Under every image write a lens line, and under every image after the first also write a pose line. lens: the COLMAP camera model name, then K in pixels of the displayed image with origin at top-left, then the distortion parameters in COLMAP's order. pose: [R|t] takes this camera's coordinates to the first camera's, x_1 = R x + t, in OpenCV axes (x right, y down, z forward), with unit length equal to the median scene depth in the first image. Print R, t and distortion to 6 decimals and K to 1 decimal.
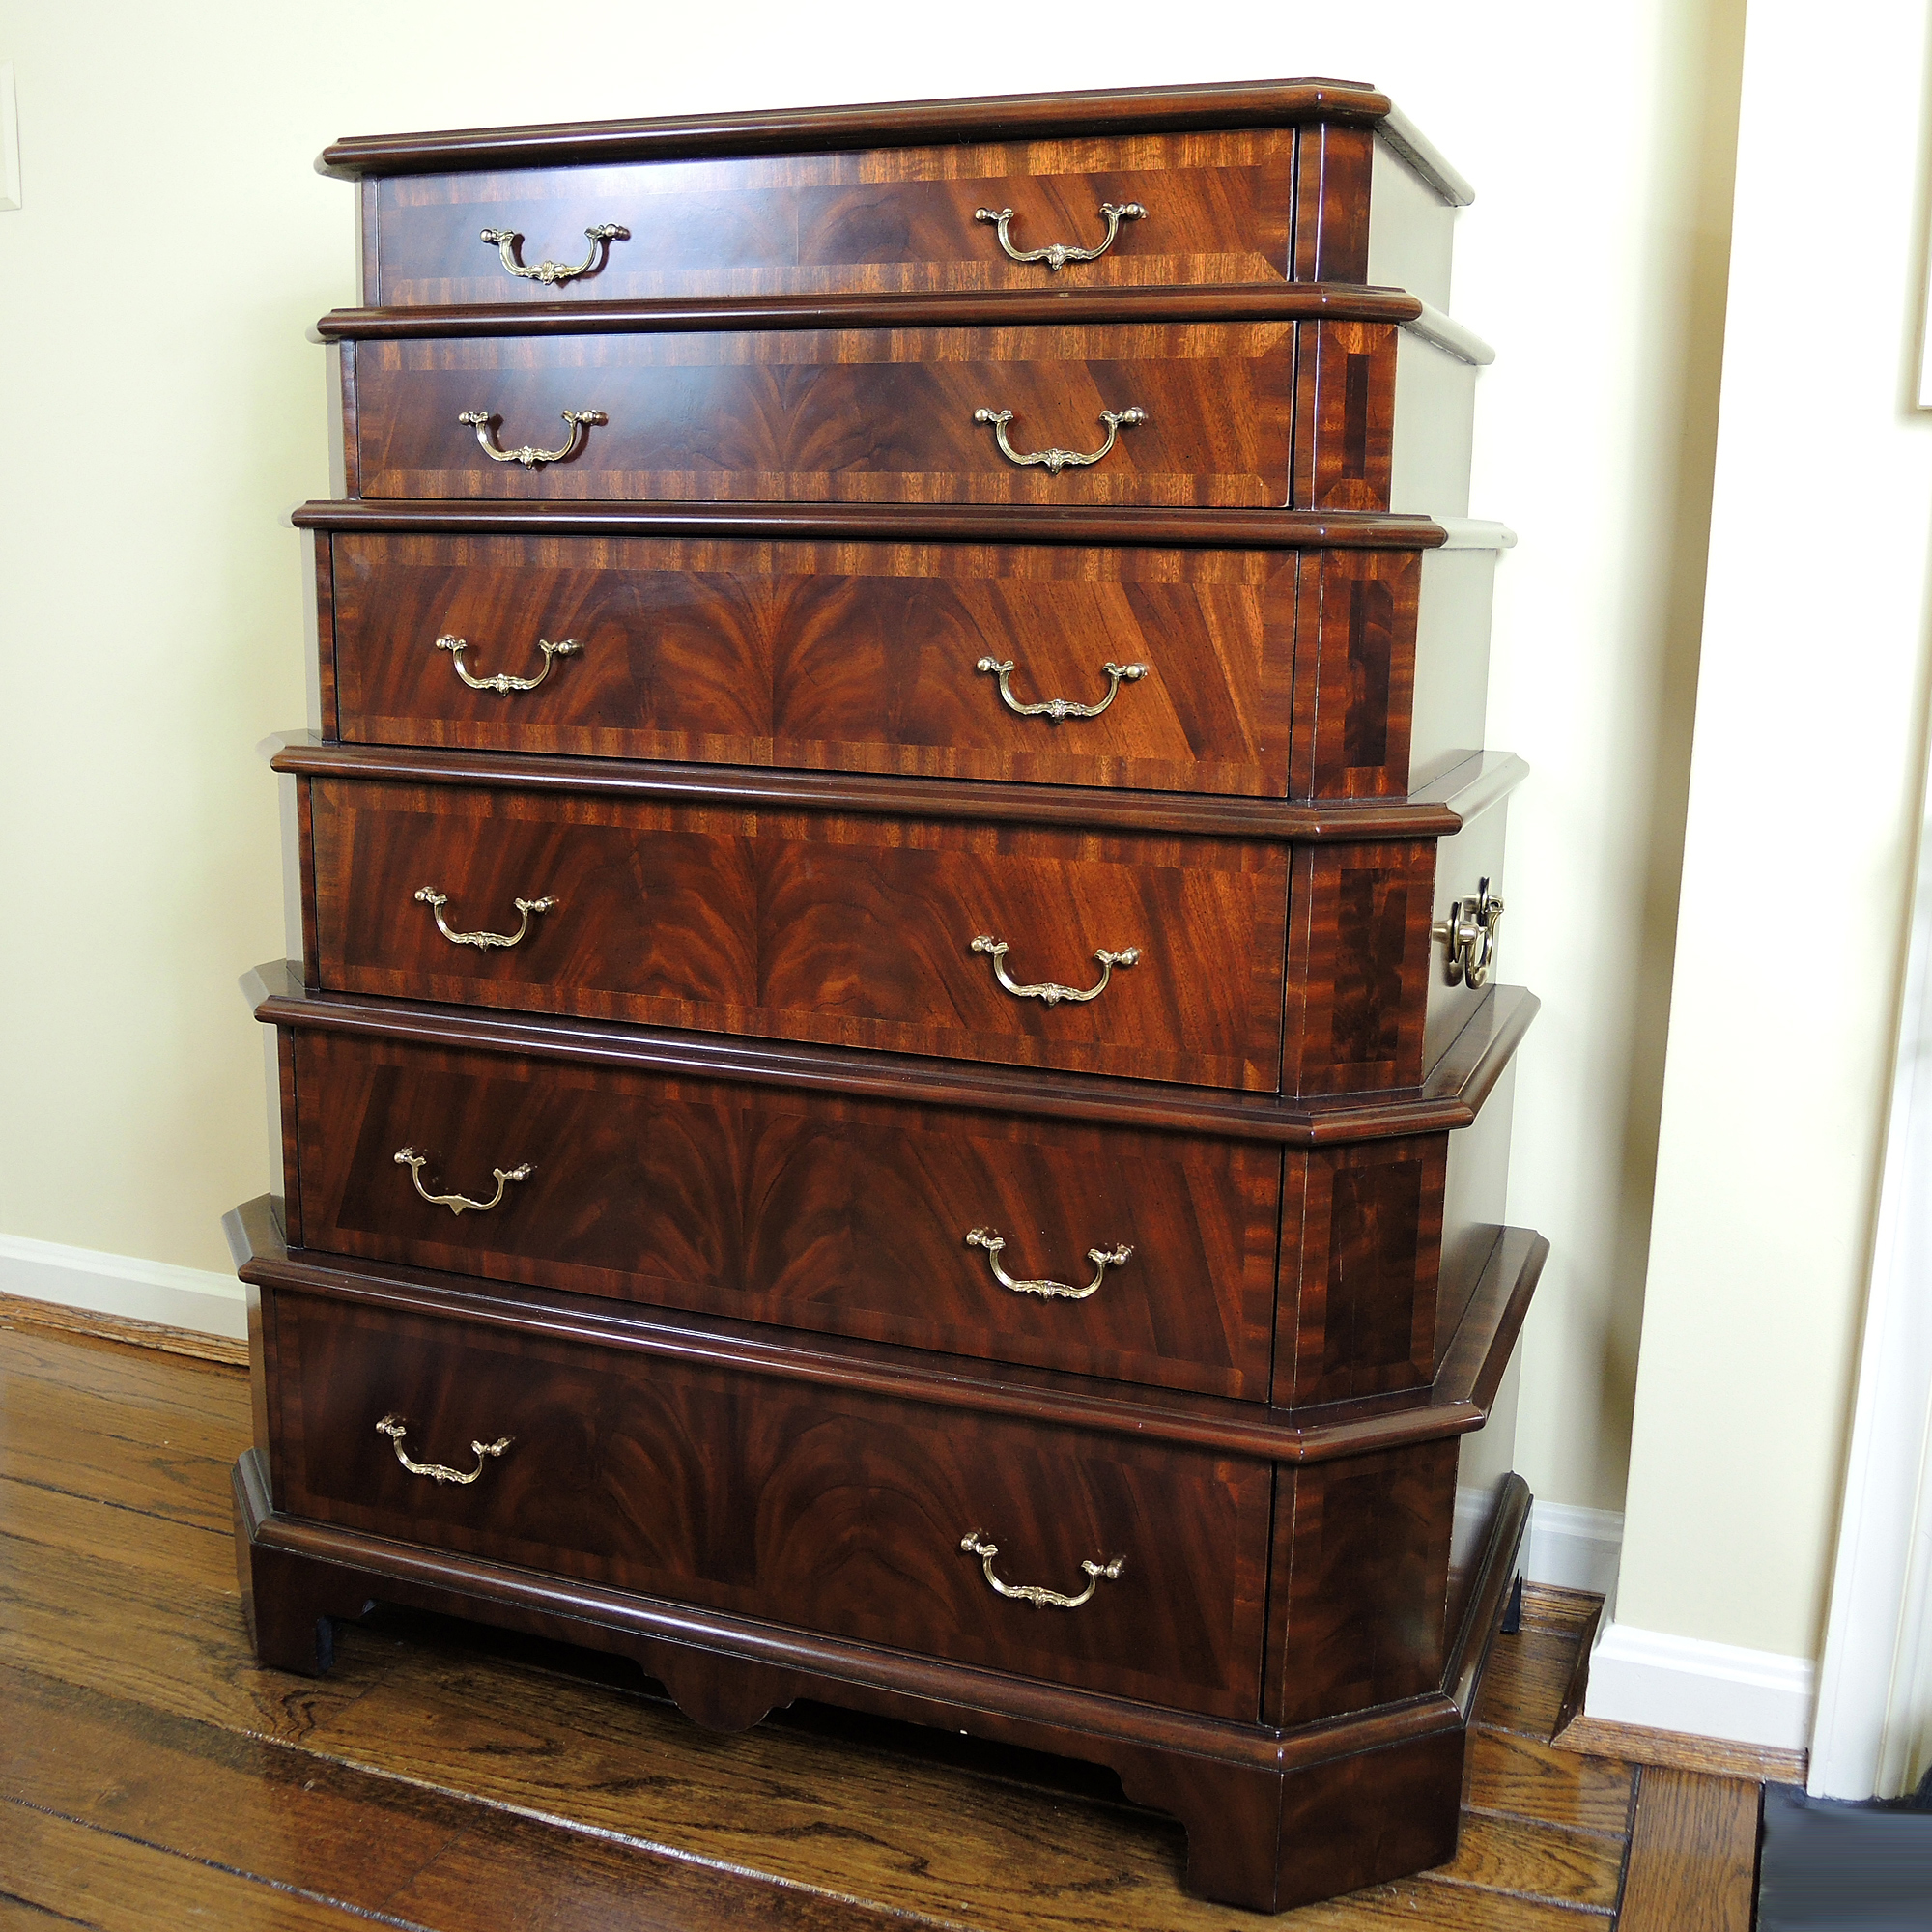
lens RADIAL K [[2150.4, 0, 966.0], [0, 2150.4, 966.0], [0, 0, 1]] dist [-0.039605, -0.055827]
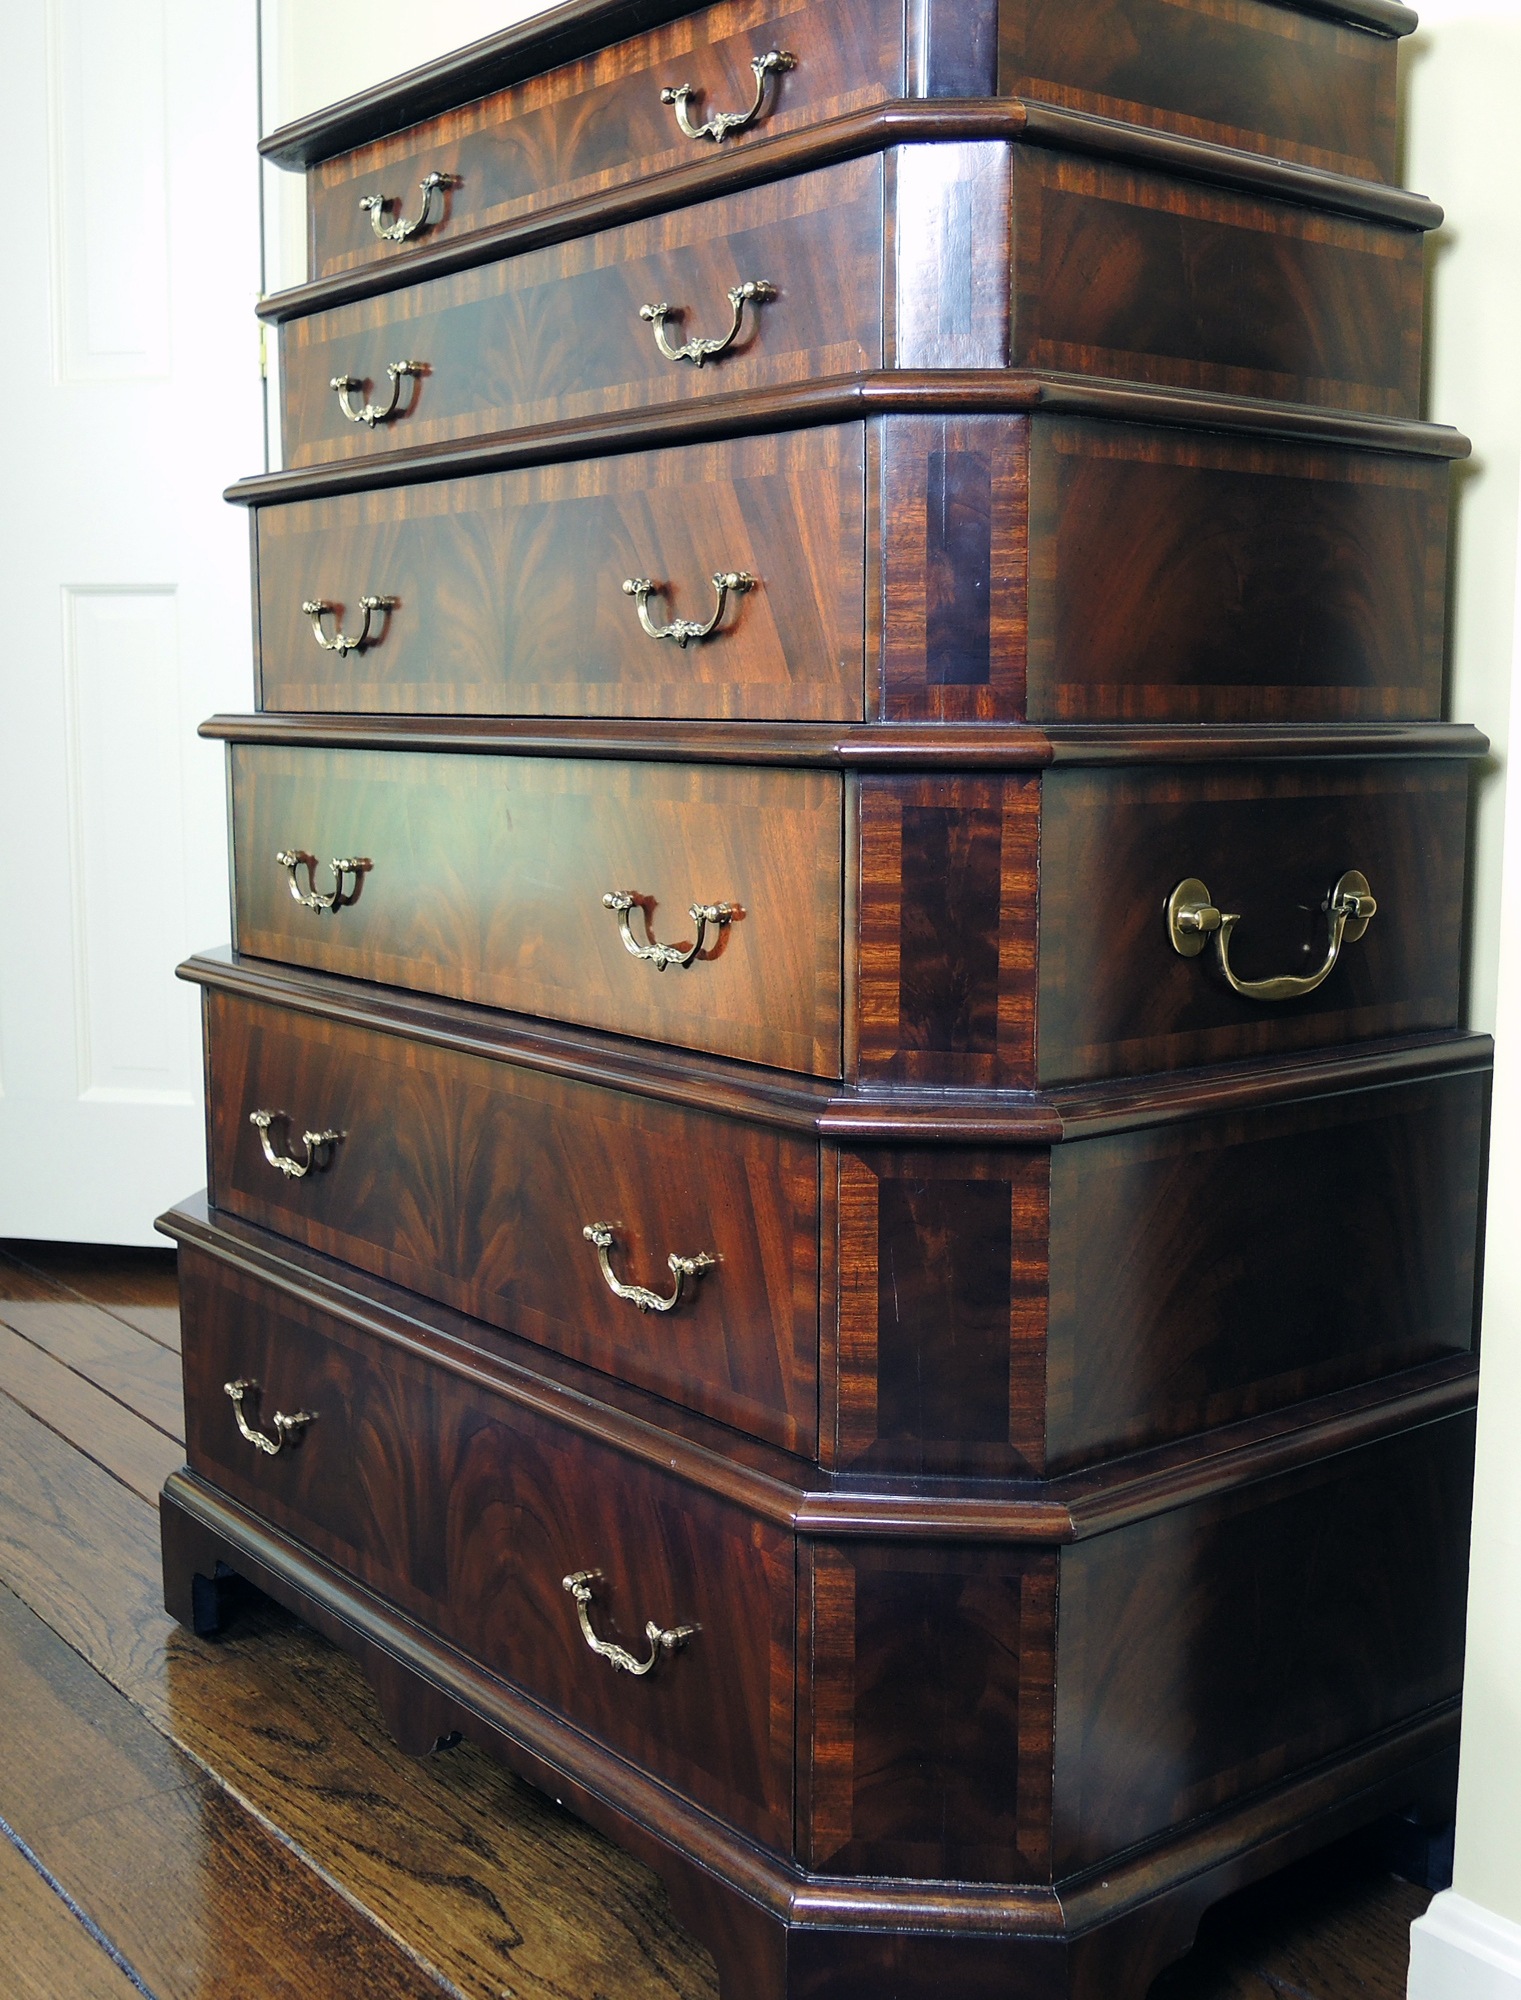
lens RADIAL K [[2237.0, 0, 857.8], [0, 2237.0, 1014.6], [0, 0, 1]] dist [-0.052813, 0.008729]
pose [[0.872066, 0.057872, -0.485954, 0.535614], [-0.089923, 0.995025, -0.042875, 0.066454], [0.481056, 0.081089, 0.872932, 0.241080]]
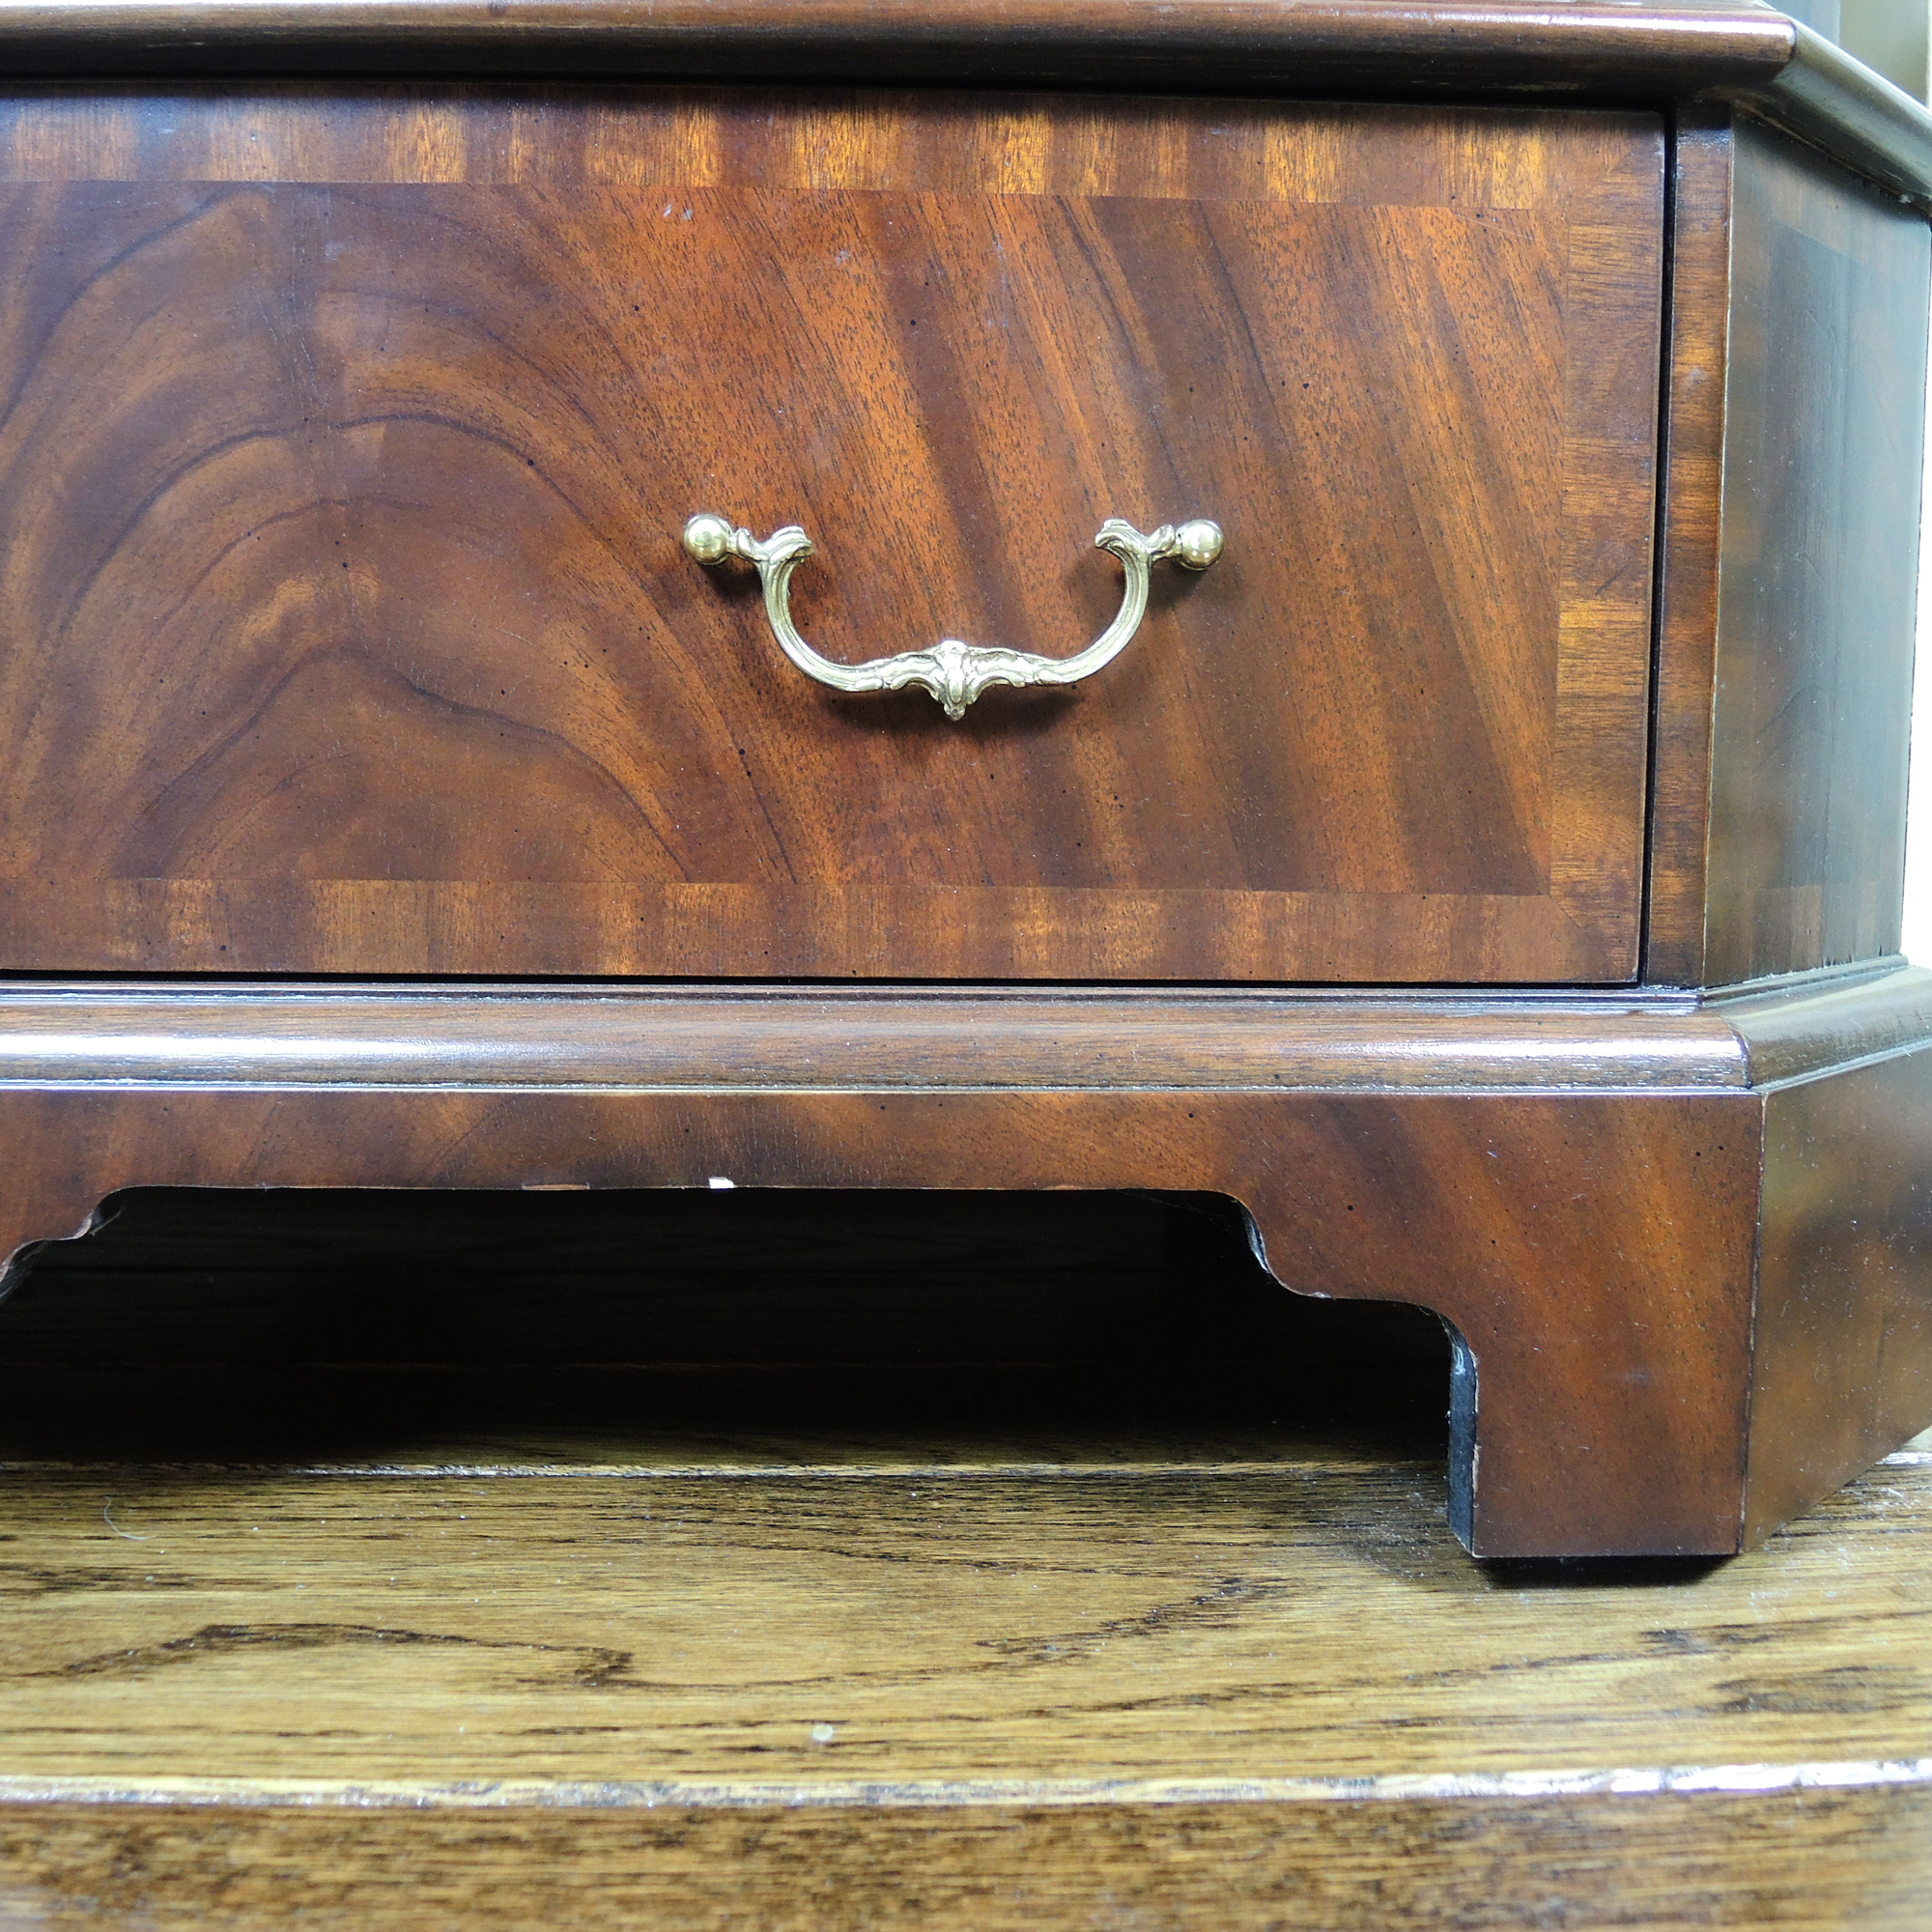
lens RADIAL K [[2150.4, 0, 966.0], [0, 2150.4, 966.0], [0, 0, 1]] dist [-0.039605, -0.055827]
pose [[0.917604, -0.046672, 0.394745, -0.089342], [0.084188, 0.993373, -0.078248, 0.359004], [-0.388477, 0.105034, 0.915453, 0.712544]]
